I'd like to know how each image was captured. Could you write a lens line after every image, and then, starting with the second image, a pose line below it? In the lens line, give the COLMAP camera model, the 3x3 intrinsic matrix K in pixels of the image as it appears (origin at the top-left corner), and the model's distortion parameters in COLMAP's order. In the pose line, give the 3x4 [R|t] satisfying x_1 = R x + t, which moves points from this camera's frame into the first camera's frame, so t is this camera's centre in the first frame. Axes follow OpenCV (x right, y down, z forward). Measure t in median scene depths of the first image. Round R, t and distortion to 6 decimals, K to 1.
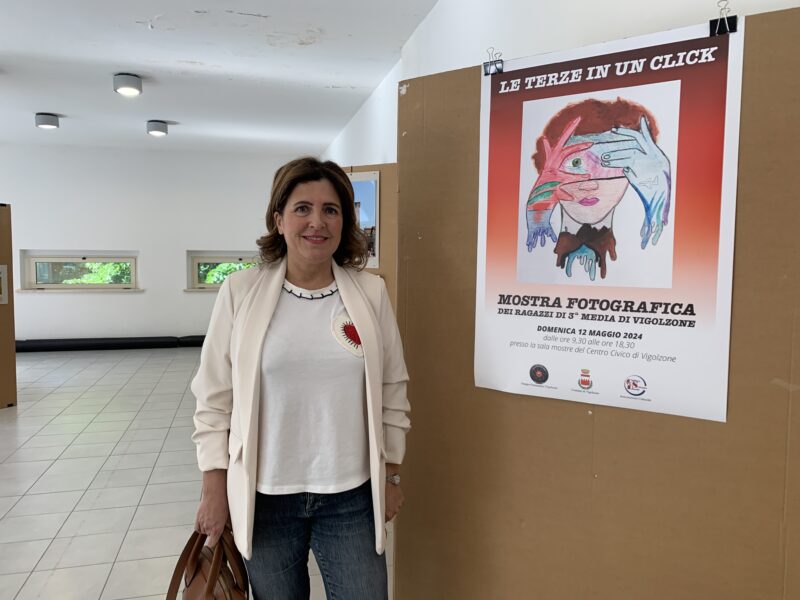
lens RADIAL K [[609.5, 0, 401.5], [0, 609.5, 297.6], [0, 0, 1]] dist [0.055878, -0.070928]
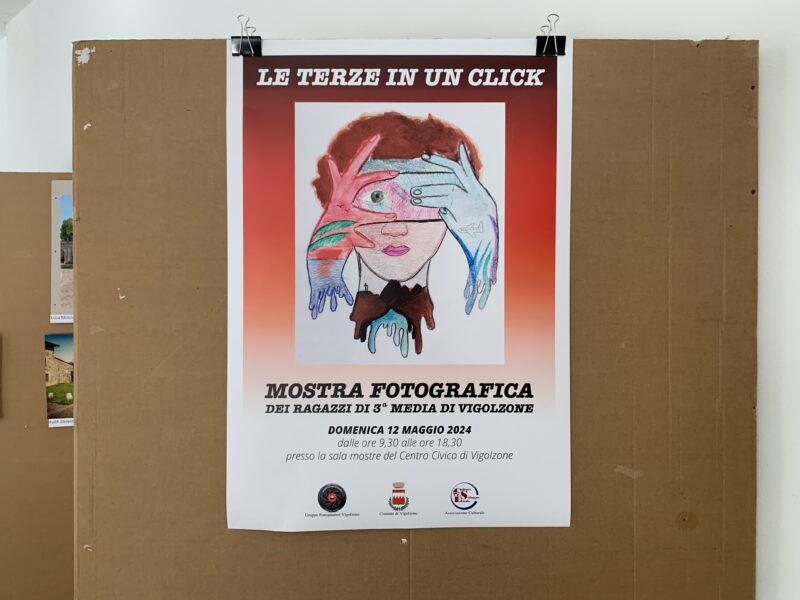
lens RADIAL K [[609.5, 0, 392.9], [0, 609.5, 288.9], [0, 0, 1]] dist [0.055878, -0.070928]
pose [[0.829788, -0.016210, 0.557843, -0.103910], [0.047887, 0.997959, -0.042233, -0.080038], [-0.556020, 0.061758, 0.828871, 0.402086]]
